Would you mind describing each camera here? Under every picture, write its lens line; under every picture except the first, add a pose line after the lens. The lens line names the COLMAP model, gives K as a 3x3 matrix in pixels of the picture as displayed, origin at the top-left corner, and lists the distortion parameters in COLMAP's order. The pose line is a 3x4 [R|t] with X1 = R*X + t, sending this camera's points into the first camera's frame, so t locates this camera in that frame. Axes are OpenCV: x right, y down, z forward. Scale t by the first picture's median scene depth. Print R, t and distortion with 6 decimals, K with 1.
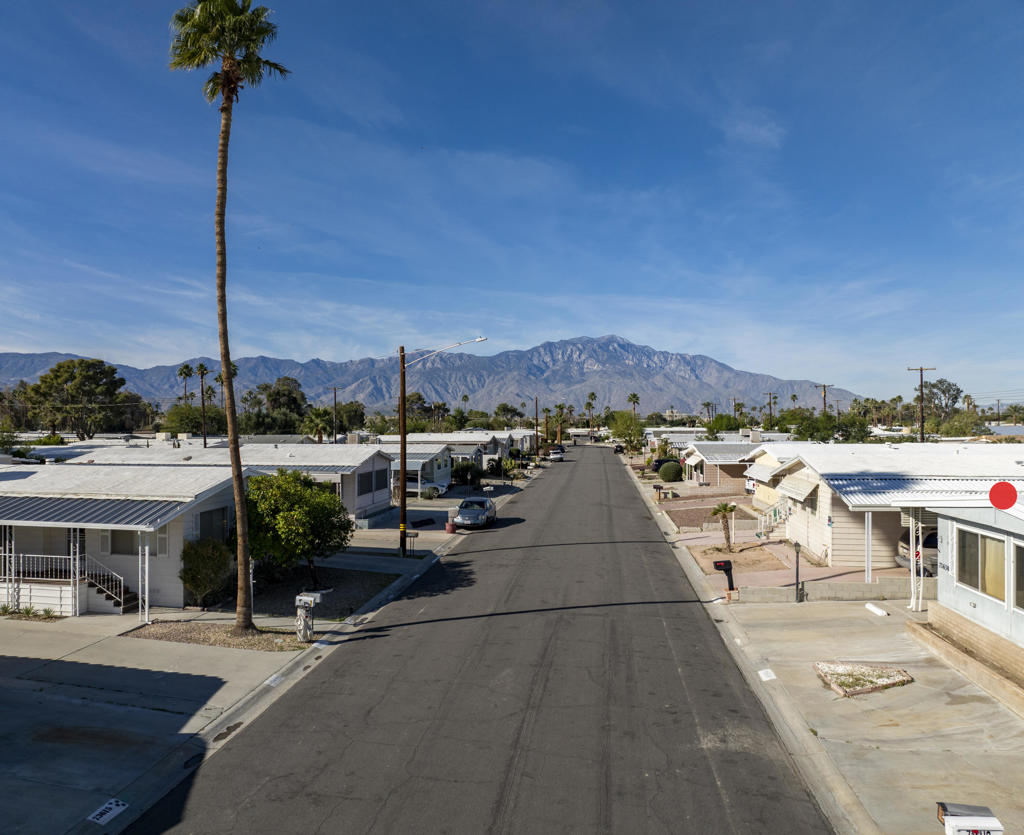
lens RADIAL K [[800.2, 0, 468.9], [0, 800.2, 439.9], [0, 0, 1]] dist [-0.051043, 0.040019]
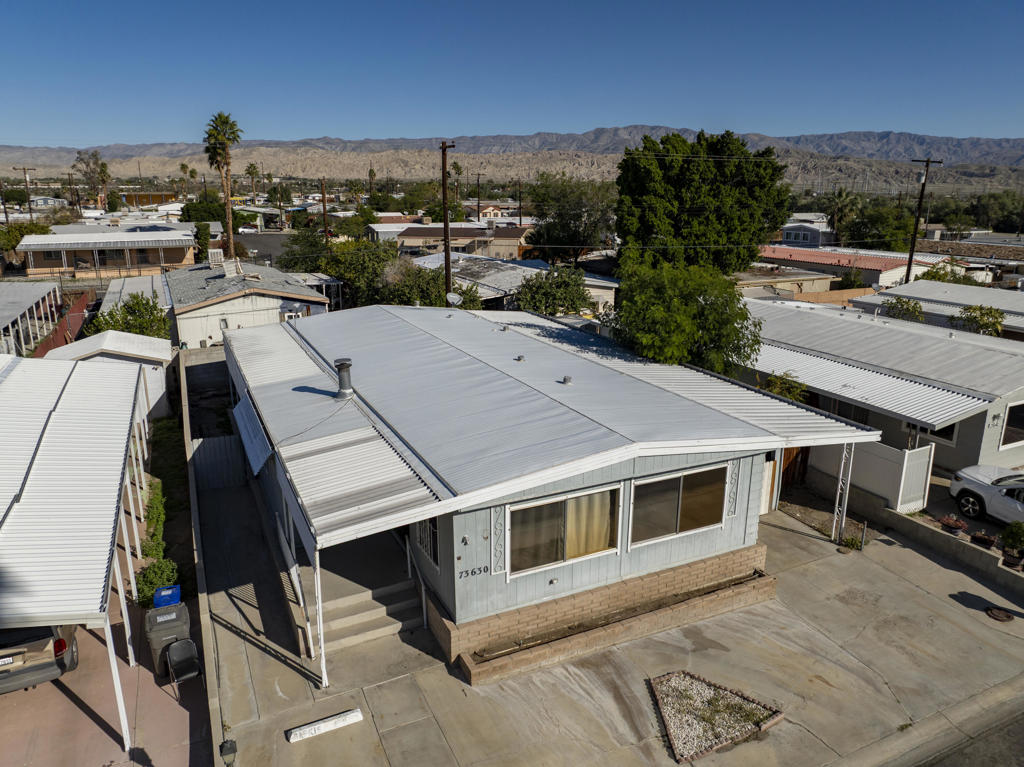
lens RADIAL K [[722.4, 0, 512.0], [0, 722.4, 383.5], [0, 0, 1]] dist [-0.047430, 0.016237]
pose [[-0.574645, -0.210035, 0.790992, 0.105120], [0.012743, 0.964094, 0.265256, -0.198701], [-0.818304, 0.162508, -0.551335, 1.434355]]
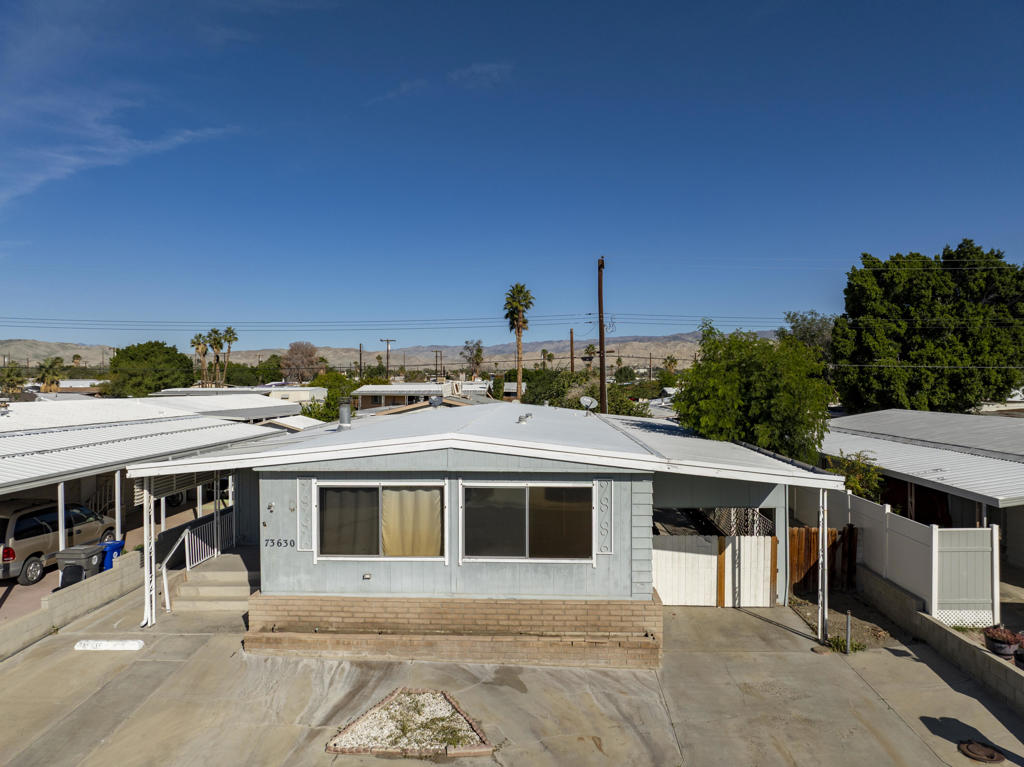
lens RADIAL K [[722.4, 0, 512.0], [0, 722.4, 383.5], [0, 0, 1]] dist [-0.047430, 0.016237]
pose [[-0.116766, 0.002932, 0.993155, -0.105677], [0.019183, 0.999816, -0.000696, 0.016380], [-0.992974, 0.018970, -0.116801, 0.941749]]
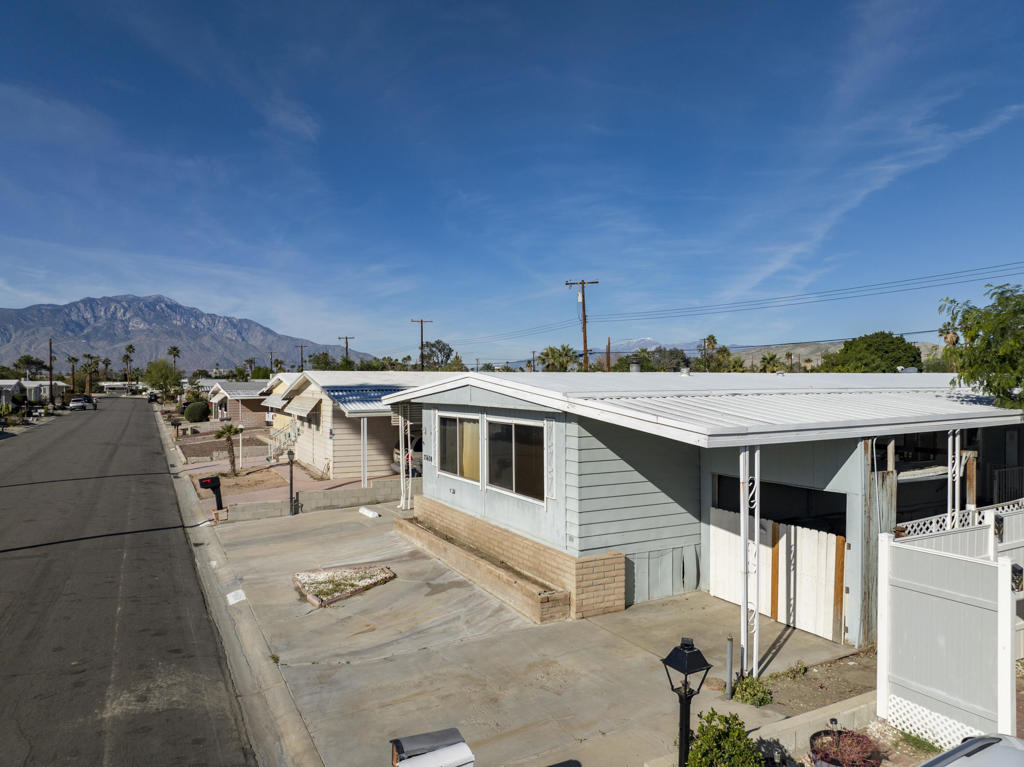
lens RADIAL K [[722.4, 0, 512.0], [0, 722.4, 383.5], [0, 0, 1]] dist [-0.047430, 0.016237]
pose [[0.802680, 0.000545, 0.596409, 0.165926], [0.009313, 0.999866, -0.013448, 0.089378], [-0.596337, 0.016349, 0.802568, 0.236491]]
